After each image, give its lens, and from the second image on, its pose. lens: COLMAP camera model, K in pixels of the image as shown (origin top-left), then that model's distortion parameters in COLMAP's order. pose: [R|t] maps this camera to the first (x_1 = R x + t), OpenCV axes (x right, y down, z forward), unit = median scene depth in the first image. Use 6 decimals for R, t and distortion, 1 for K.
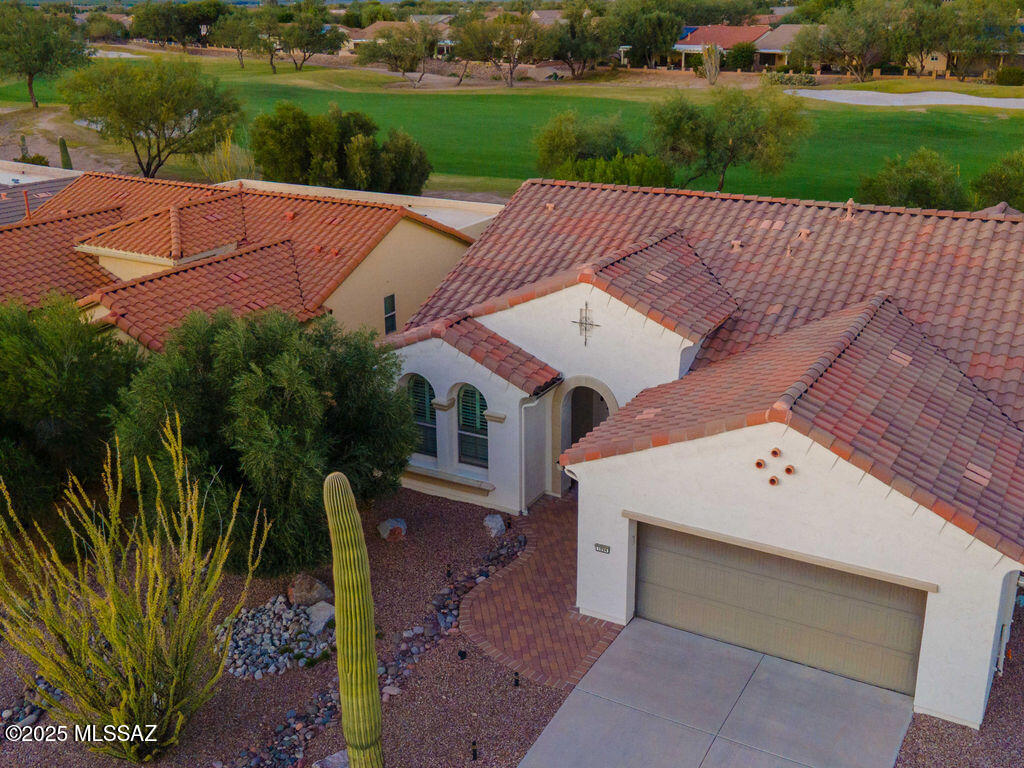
lens RADIAL K [[1062.0, 0, 541.5], [0, 1062.0, 383.3], [0, 0, 1]] dist [0.024978, 0.023632]
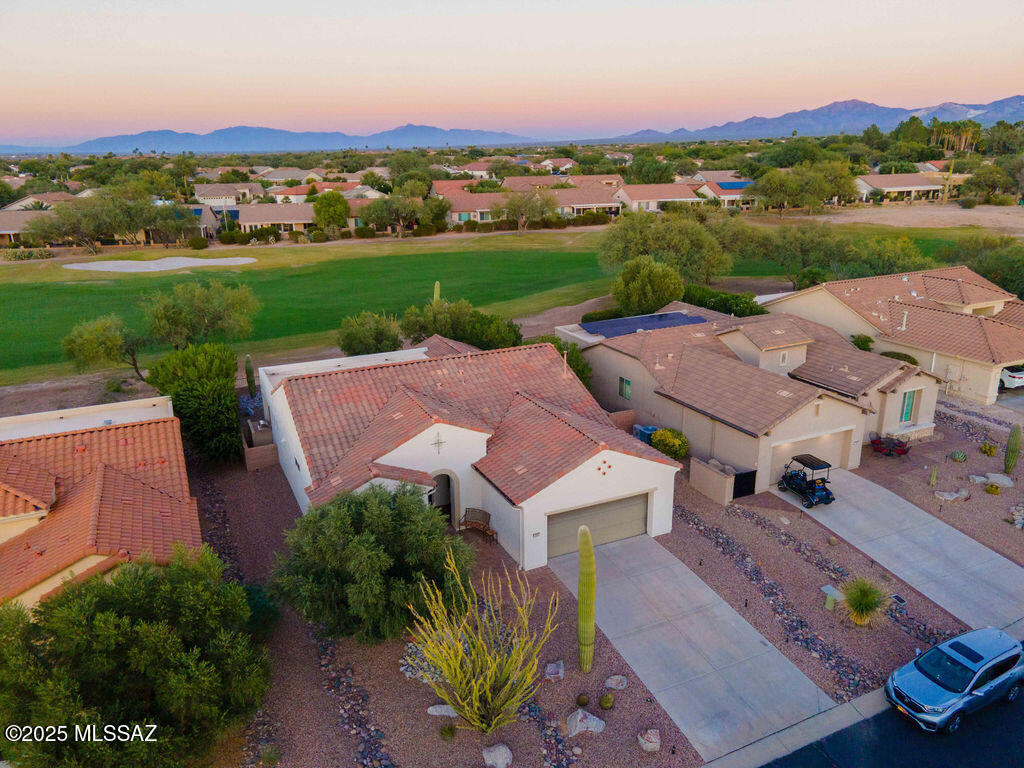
lens RADIAL K [[713.9, 0, 495.8], [0, 713.9, 383.5], [0, 0, 1]] dist [0.033844, 0.002618]
pose [[0.591123, -0.243889, 0.768825, -0.874936], [0.282530, 0.955409, 0.085851, -0.243274], [-0.755480, 0.166468, 0.633670, 0.073053]]
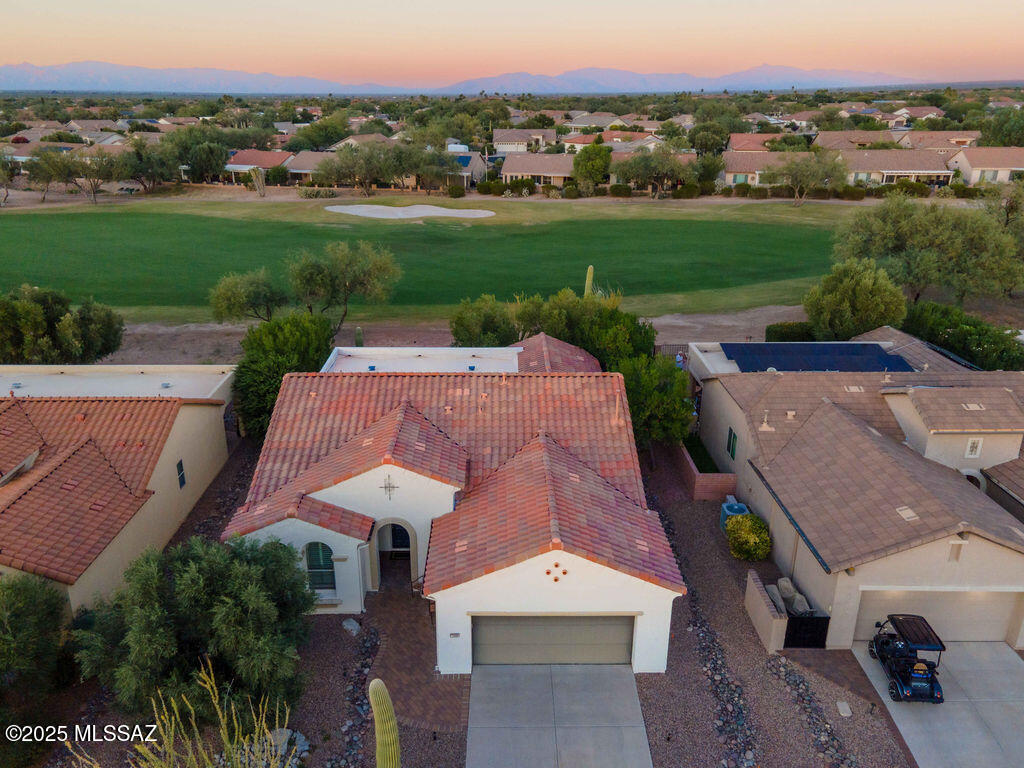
lens RADIAL K [[729.1, 0, 518.6], [0, 729.1, 383.9], [0, 0, 1]] dist [0.036627, 0.004568]
pose [[0.863604, -0.168575, 0.475152, -0.287155], [0.158018, 0.985461, 0.062420, -0.248087], [-0.478767, 0.021176, 0.877687, -0.065071]]
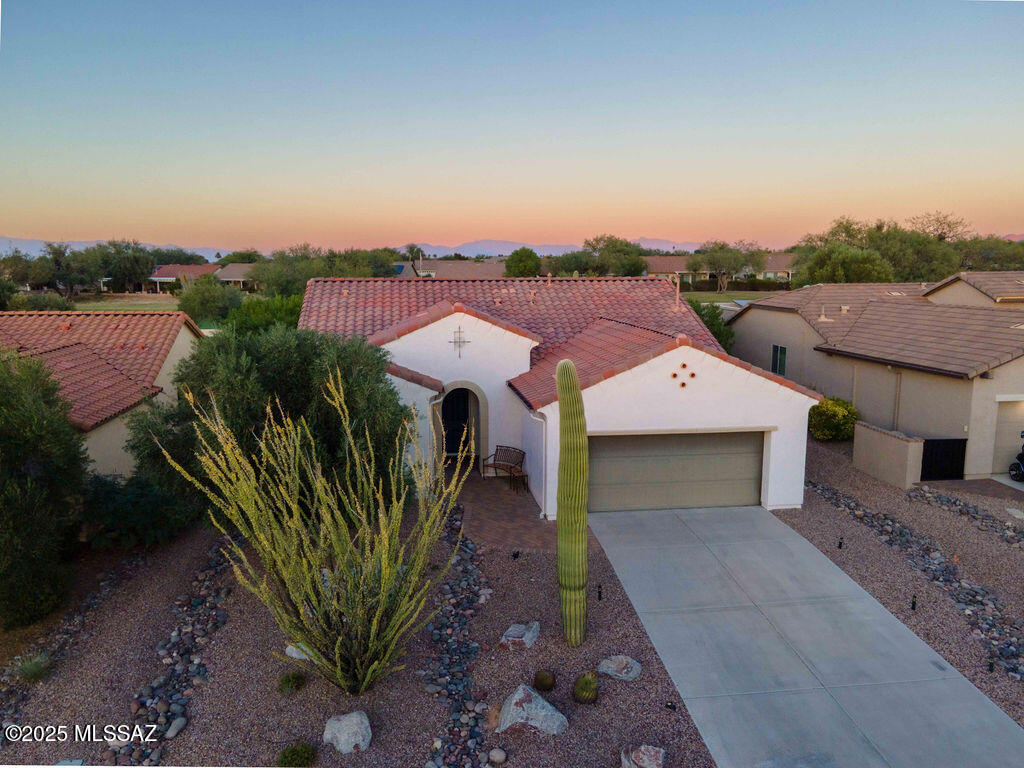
lens RADIAL K [[724.5, 0, 512.0], [0, 724.5, 384.0], [0, 0, 1]] dist [0.035099, 0.005309]
pose [[0.794847, -0.085664, 0.600733, -0.486987], [0.198392, 0.972266, -0.123854, 0.131964], [-0.573462, 0.217626, 0.789798, 0.209875]]
